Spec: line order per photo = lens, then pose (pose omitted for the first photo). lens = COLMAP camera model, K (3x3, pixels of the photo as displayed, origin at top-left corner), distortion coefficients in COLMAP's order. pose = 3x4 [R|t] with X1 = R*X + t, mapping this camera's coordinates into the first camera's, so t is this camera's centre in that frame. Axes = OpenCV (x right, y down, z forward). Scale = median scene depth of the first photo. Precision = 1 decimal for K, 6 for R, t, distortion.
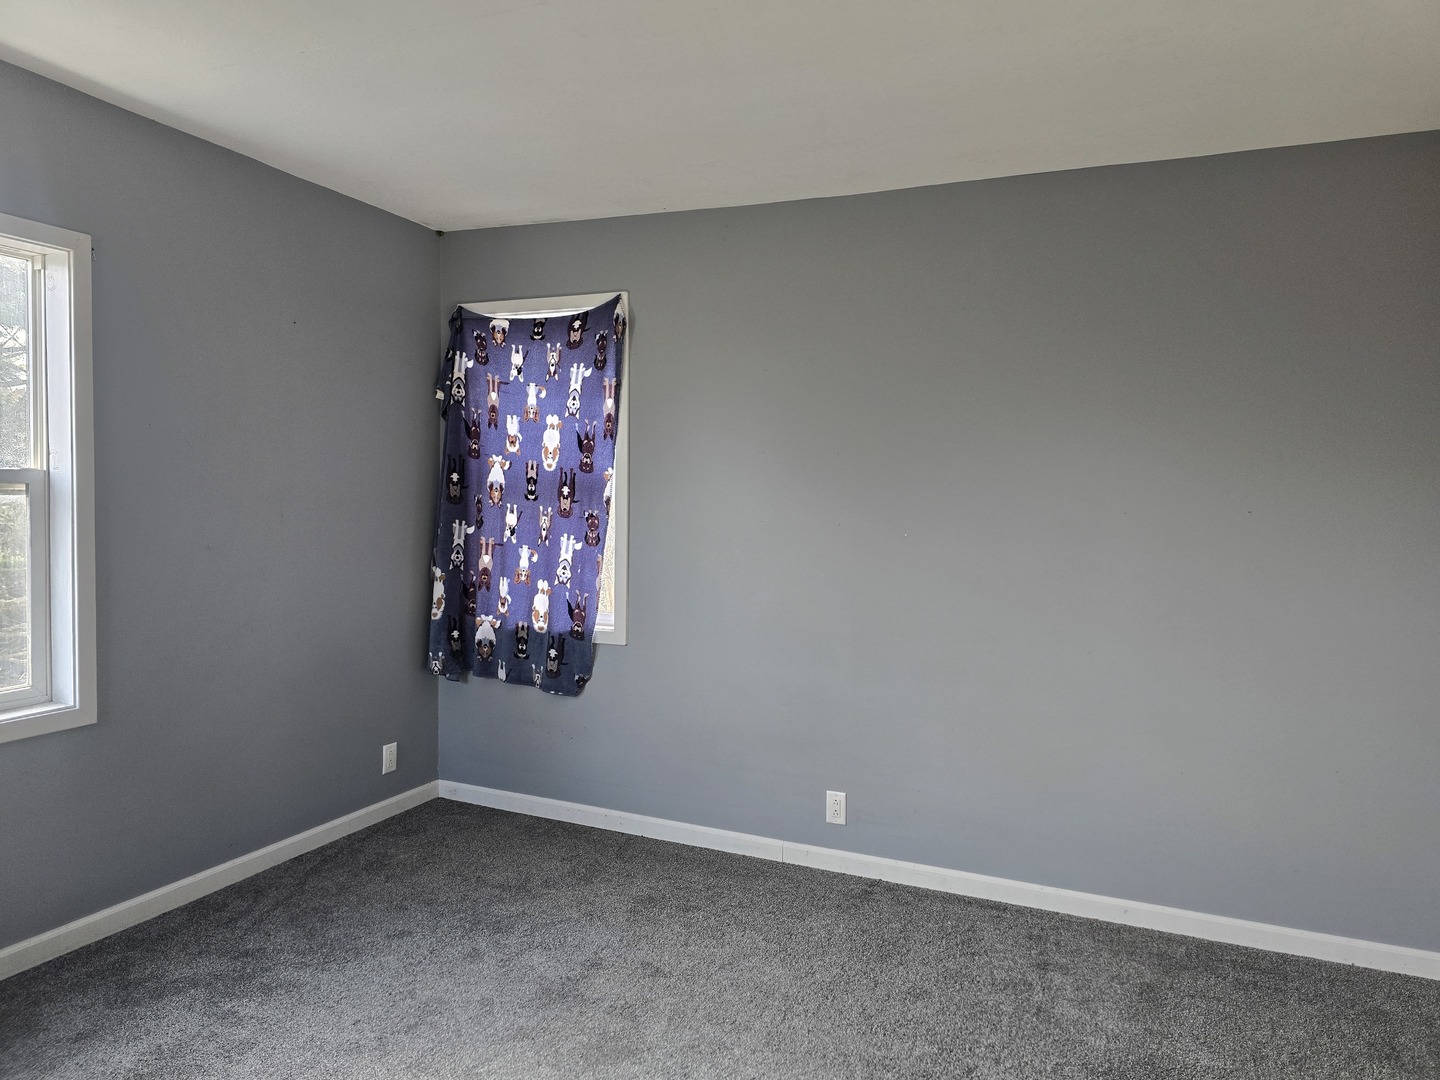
lens RADIAL K [[972.3, 0, 749.7], [0, 972.3, 528.6], [0, 0, 1]] dist [0.063640, -0.050503]
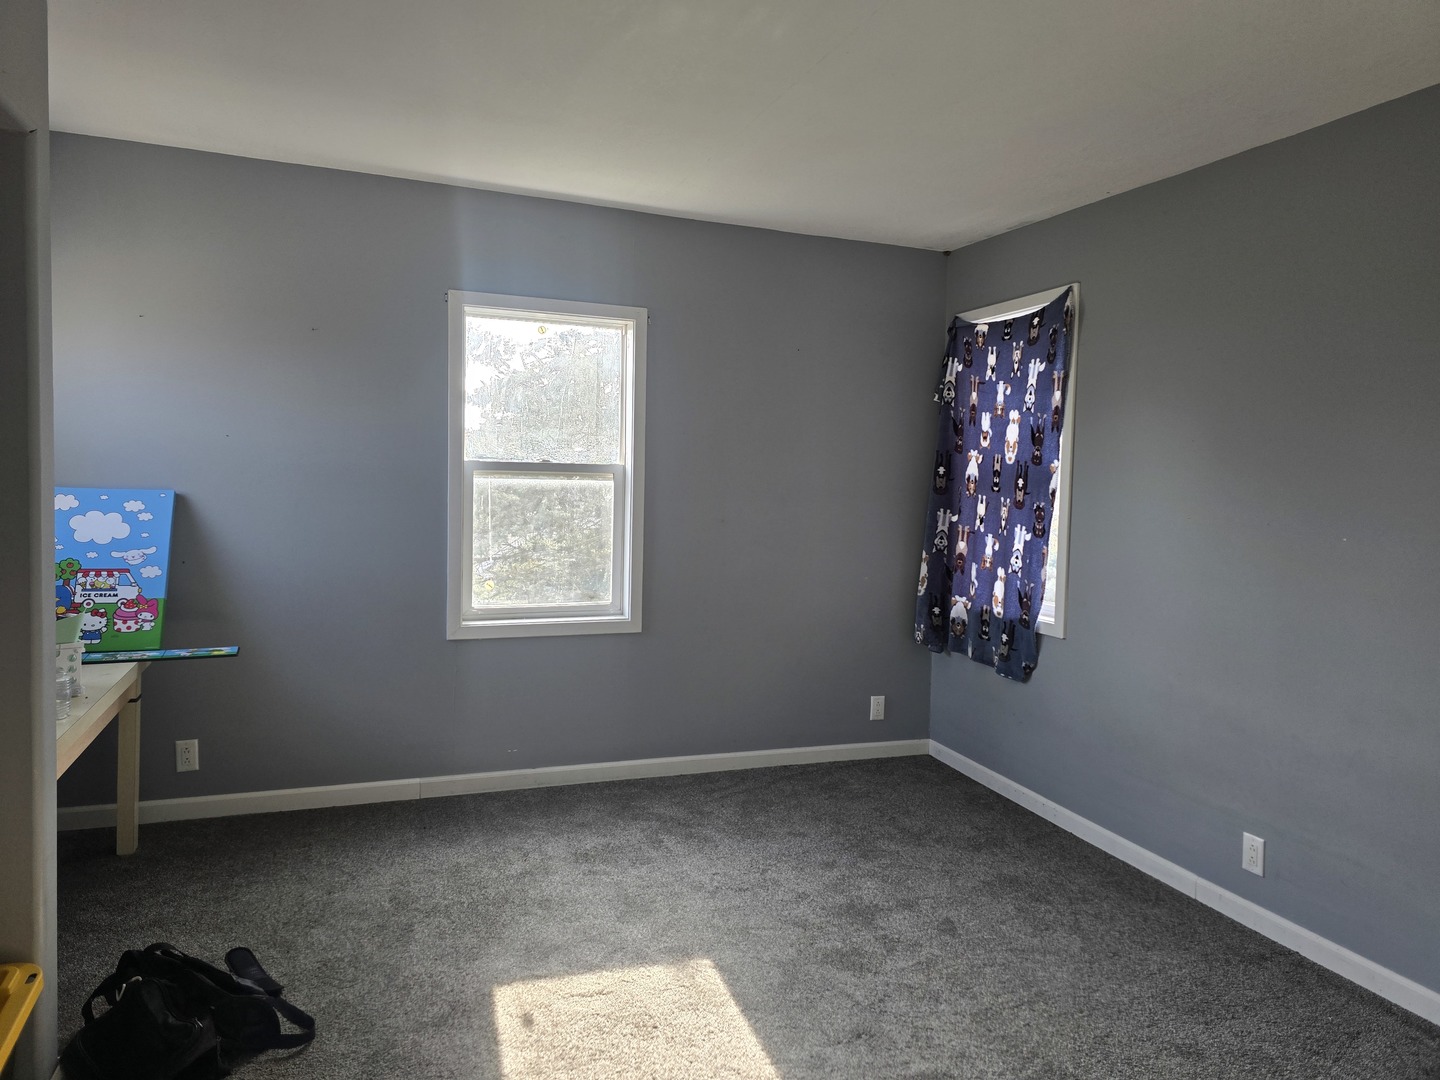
lens RADIAL K [[972.3, 0, 717.8], [0, 972.3, 526.1], [0, 0, 1]] dist [0.063640, -0.050503]
pose [[0.681790, 0.040717, -0.730414, 0.362705], [-0.042761, 0.998961, 0.015773, 0.004552], [0.730297, 0.020479, 0.682823, 0.055562]]
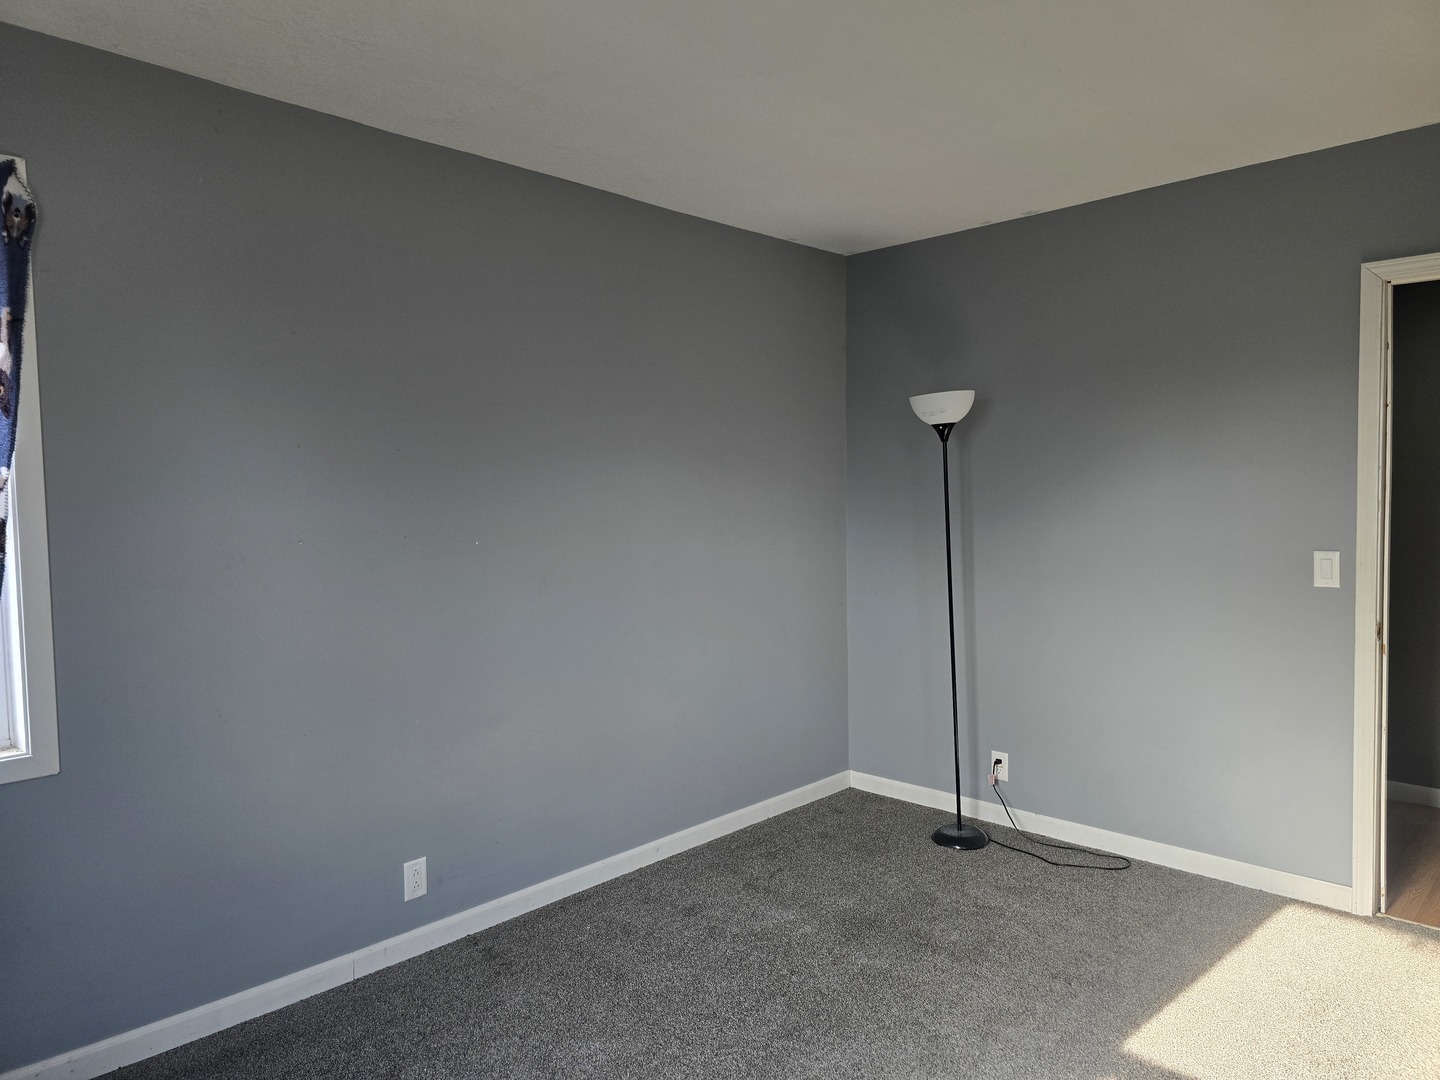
lens RADIAL K [[972.3, 0, 724.6], [0, 972.3, 537.3], [0, 0, 1]] dist [0.063640, -0.050503]
pose [[0.366135, -0.071477, 0.927812, -0.526791], [0.056886, 0.996900, 0.054351, -0.030066], [-0.928821, 0.032880, 0.369067, 0.410641]]
